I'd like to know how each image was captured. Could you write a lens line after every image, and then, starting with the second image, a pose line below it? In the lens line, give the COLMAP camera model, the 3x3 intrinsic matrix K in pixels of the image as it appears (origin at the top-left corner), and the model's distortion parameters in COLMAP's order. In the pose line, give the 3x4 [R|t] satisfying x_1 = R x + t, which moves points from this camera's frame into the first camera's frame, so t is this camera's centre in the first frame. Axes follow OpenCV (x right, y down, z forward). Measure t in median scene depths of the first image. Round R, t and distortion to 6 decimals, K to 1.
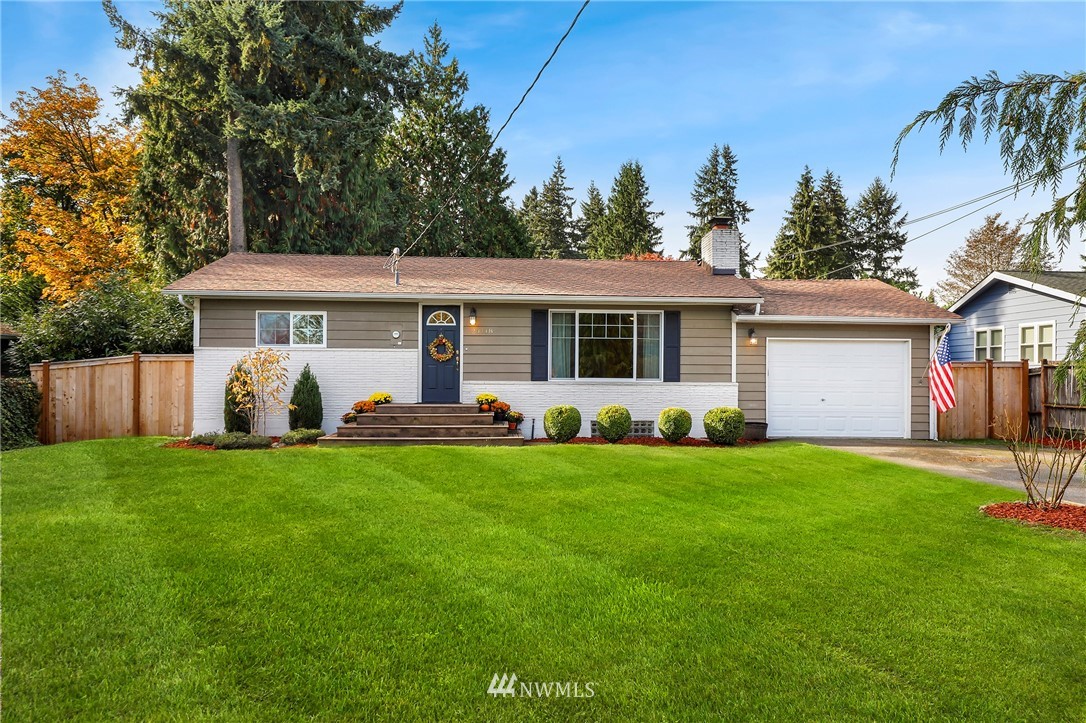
lens RADIAL K [[777.5, 0, 559.9], [0, 777.5, 365.8], [0, 0, 1]] dist [0.026231, -0.000107]
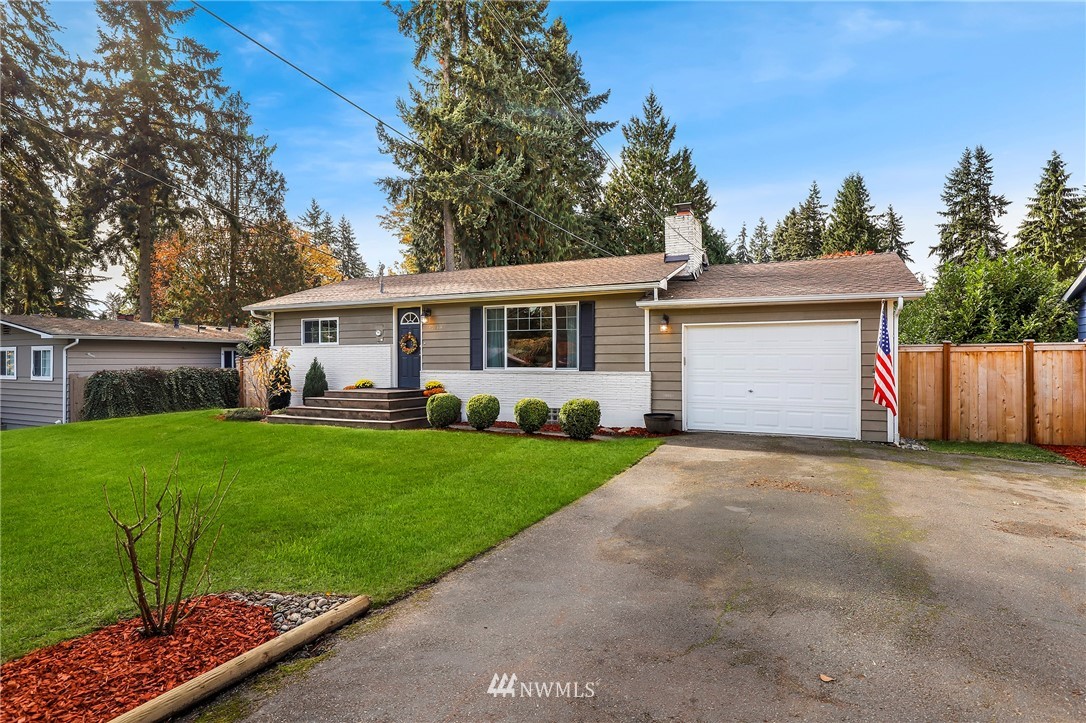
lens RADIAL K [[548.3, 0, 555.1], [0, 548.3, 359.8], [0, 0, 1]] dist [-0.009627, 0.000383]
pose [[0.880407, -0.007795, -0.474155, 0.421664], [0.014618, 0.999836, 0.010705, -0.002135], [0.473994, -0.016356, 0.880376, 0.329356]]
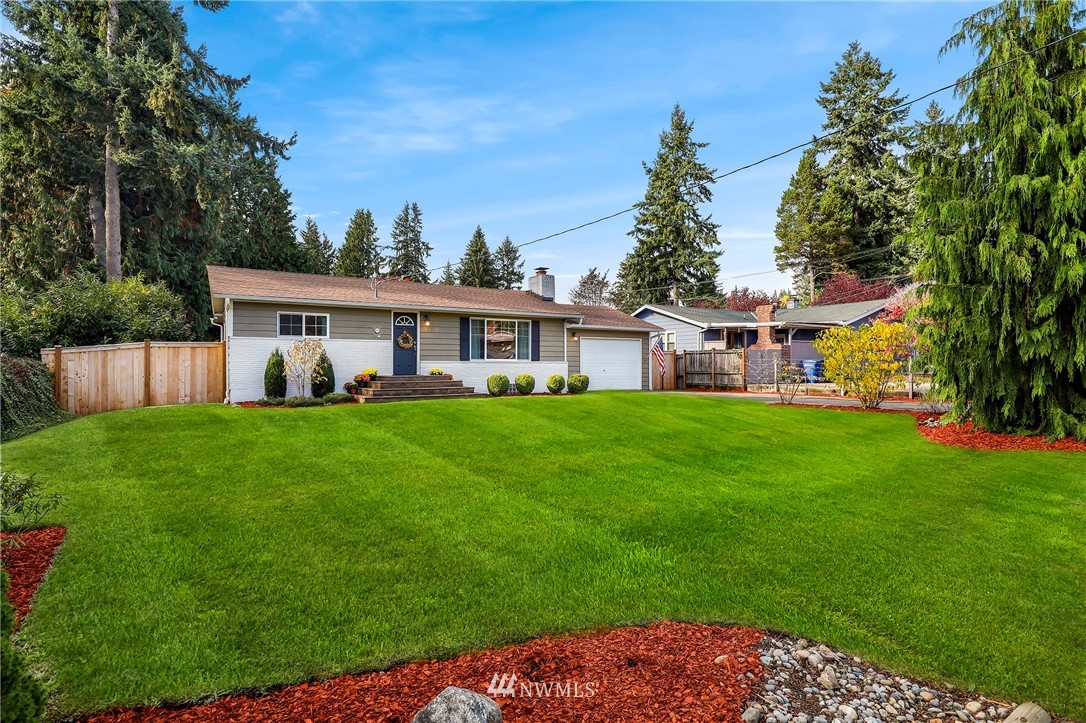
lens RADIAL K [[548.3, 0, 555.1], [0, 548.3, 359.8], [0, 0, 1]] dist [-0.009627, 0.000383]
pose [[0.877422, -0.002748, 0.479711, -0.386832], [-0.000597, 0.999977, 0.006819, 0.008757], [-0.479719, -0.006269, 0.877400, -0.099801]]
